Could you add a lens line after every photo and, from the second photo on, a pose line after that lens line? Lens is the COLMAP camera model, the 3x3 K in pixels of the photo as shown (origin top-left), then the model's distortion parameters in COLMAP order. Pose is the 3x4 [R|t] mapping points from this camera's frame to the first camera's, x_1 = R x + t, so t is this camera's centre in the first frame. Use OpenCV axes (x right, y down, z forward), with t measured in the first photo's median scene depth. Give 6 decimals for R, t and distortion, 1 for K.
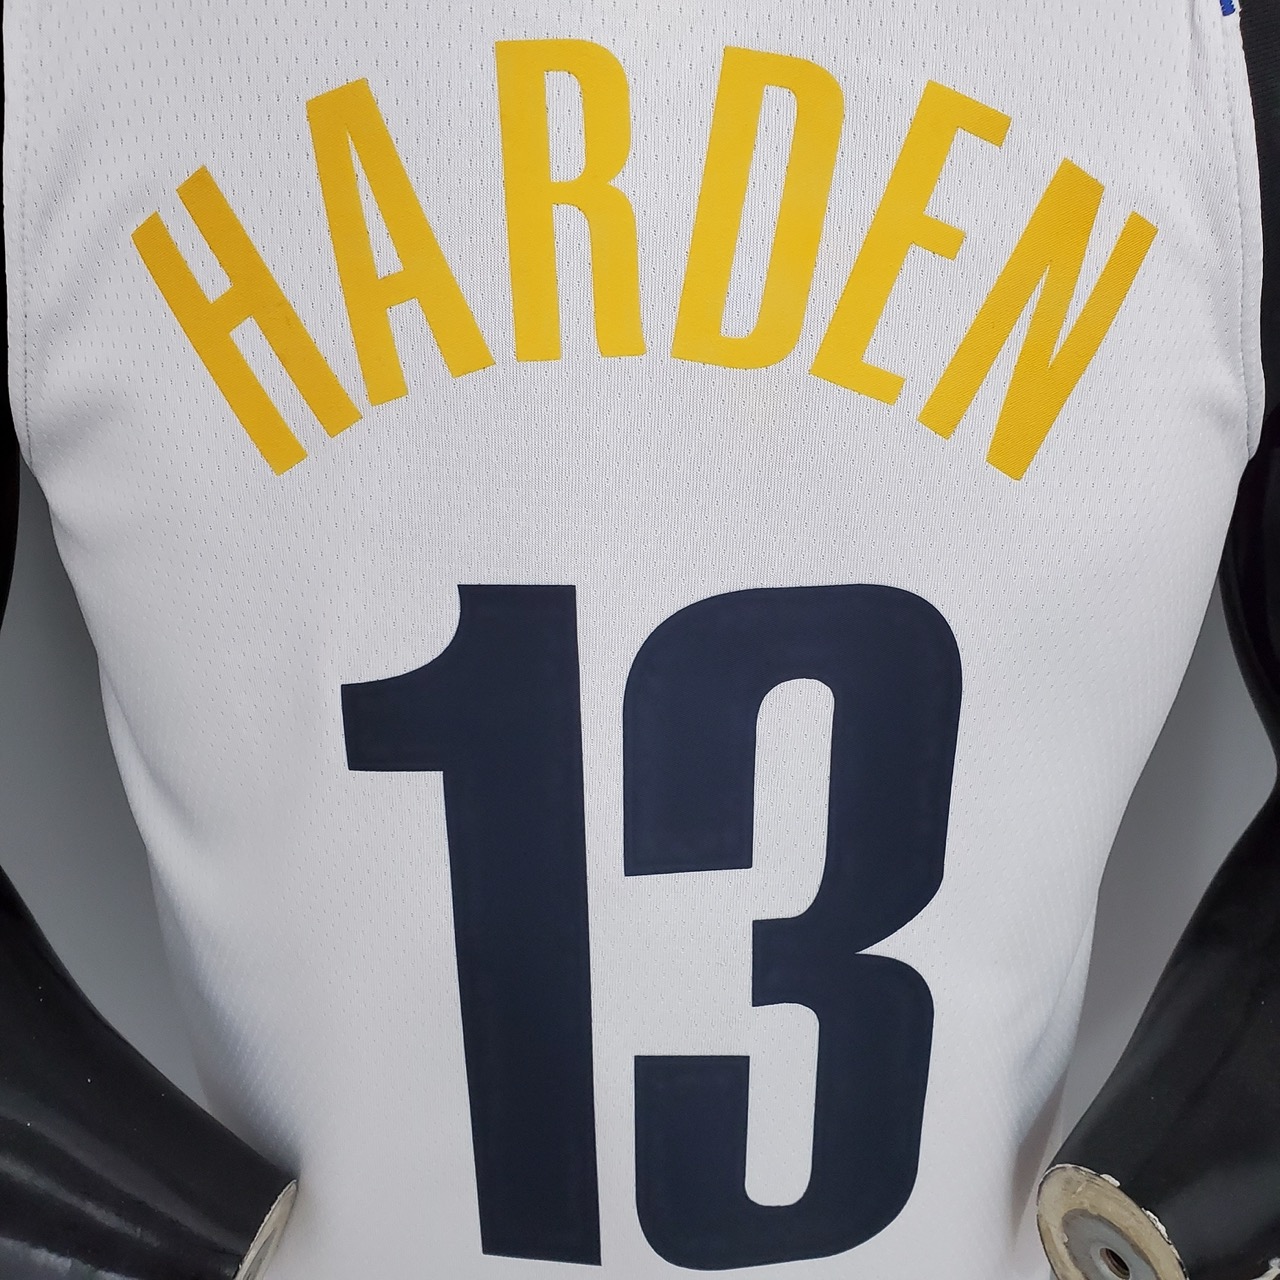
lens RADIAL K [[1369.9, 0, 640.0], [0, 1369.9, 640.0], [0, 0, 1]] dist [0.001533, -0.054086]
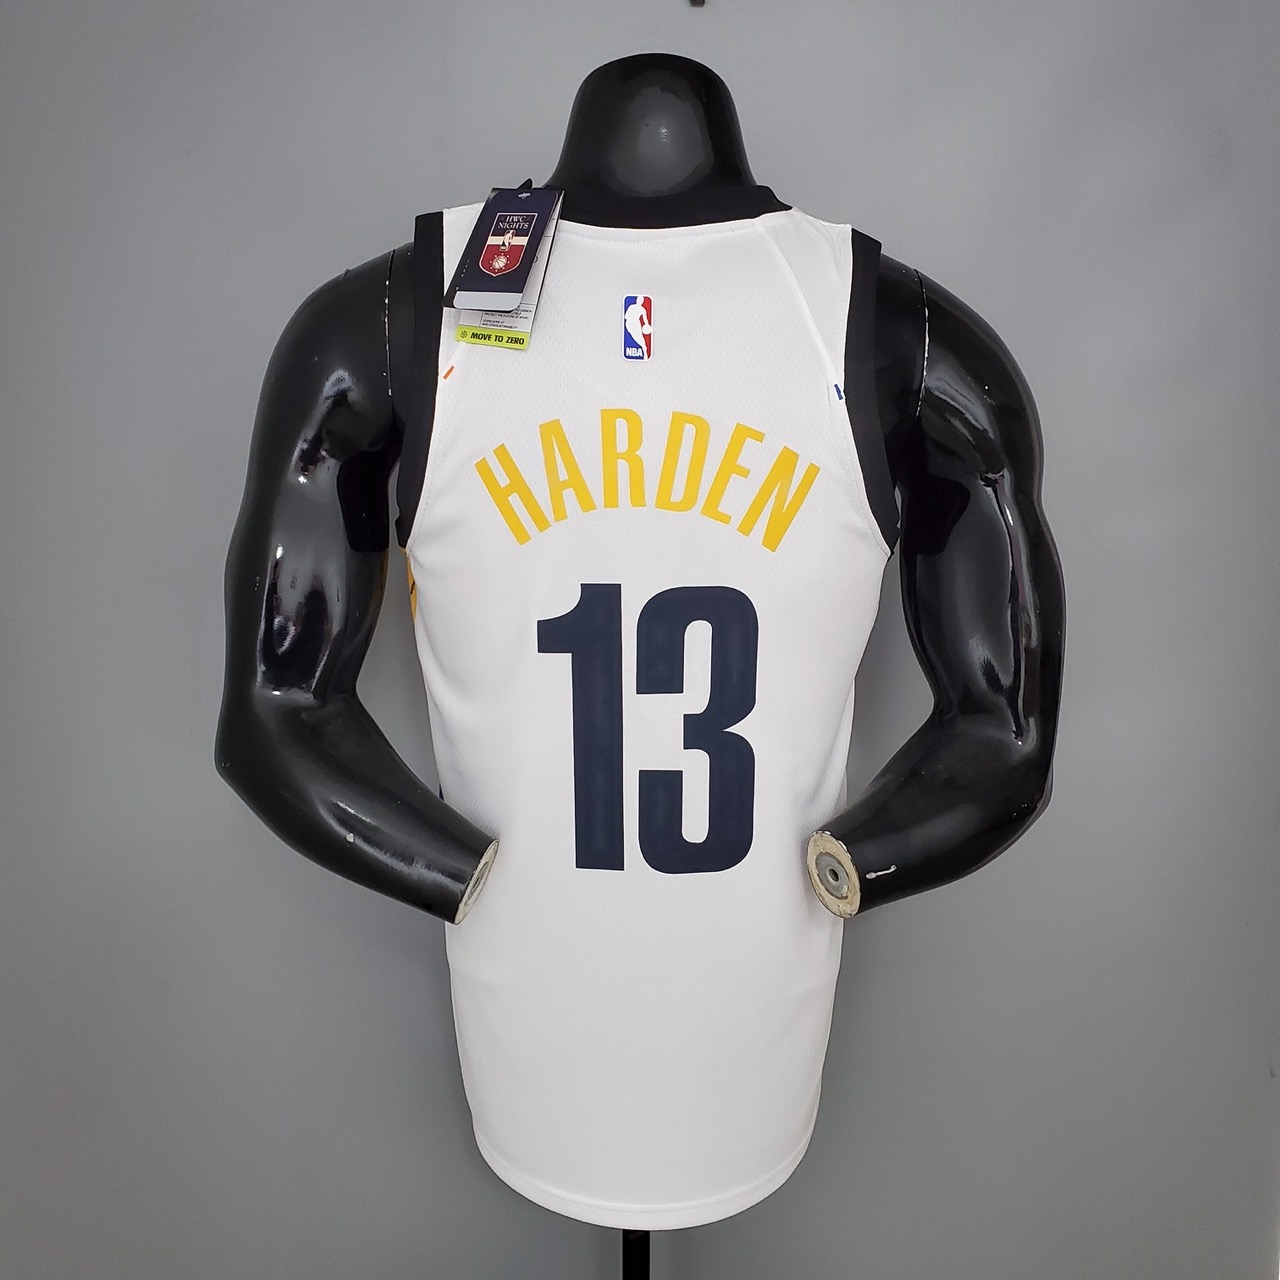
lens RADIAL K [[1369.9, 0, 640.0], [0, 1369.9, 640.0], [0, 0, 1]] dist [0.001533, -0.054086]
pose [[0.999265, 0.020195, -0.032597, 0.093361], [-0.024007, 0.992342, -0.121163, 0.445439], [0.029901, 0.121857, 0.992097, -1.944961]]
